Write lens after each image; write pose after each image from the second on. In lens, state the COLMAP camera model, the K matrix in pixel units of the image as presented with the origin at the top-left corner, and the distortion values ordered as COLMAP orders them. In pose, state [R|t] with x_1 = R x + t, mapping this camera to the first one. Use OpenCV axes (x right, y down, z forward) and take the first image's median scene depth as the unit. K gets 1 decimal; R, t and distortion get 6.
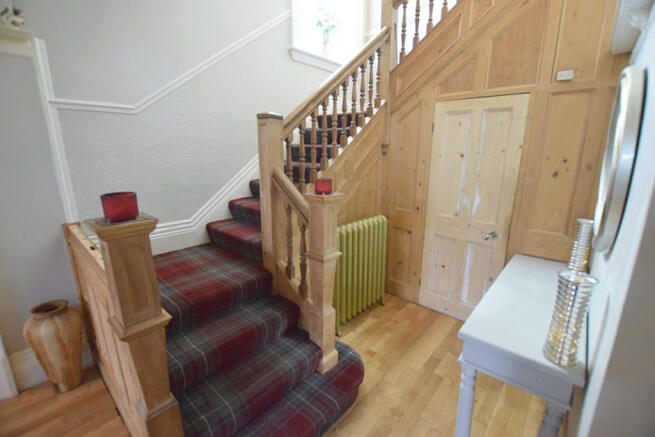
lens RADIAL K [[287.9, 0, 327.7], [0, 287.9, 217.8], [0, 0, 1]] dist [-0.026658, 0.000338]
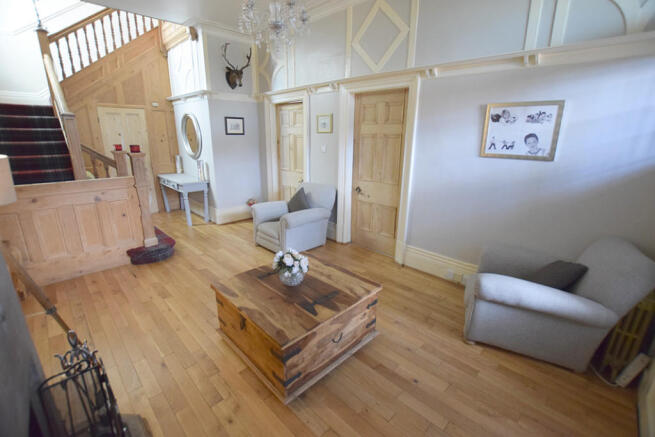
lens RADIAL K [[287.9, 0, 326.3], [0, 287.9, 218.0], [0, 0, 1]] dist [-0.026658, 0.000338]
pose [[0.051426, -0.281523, 0.958176, -1.762845], [0.218639, 0.939343, 0.264255, 0.149672], [-0.974450, 0.195906, 0.109858, -0.630434]]
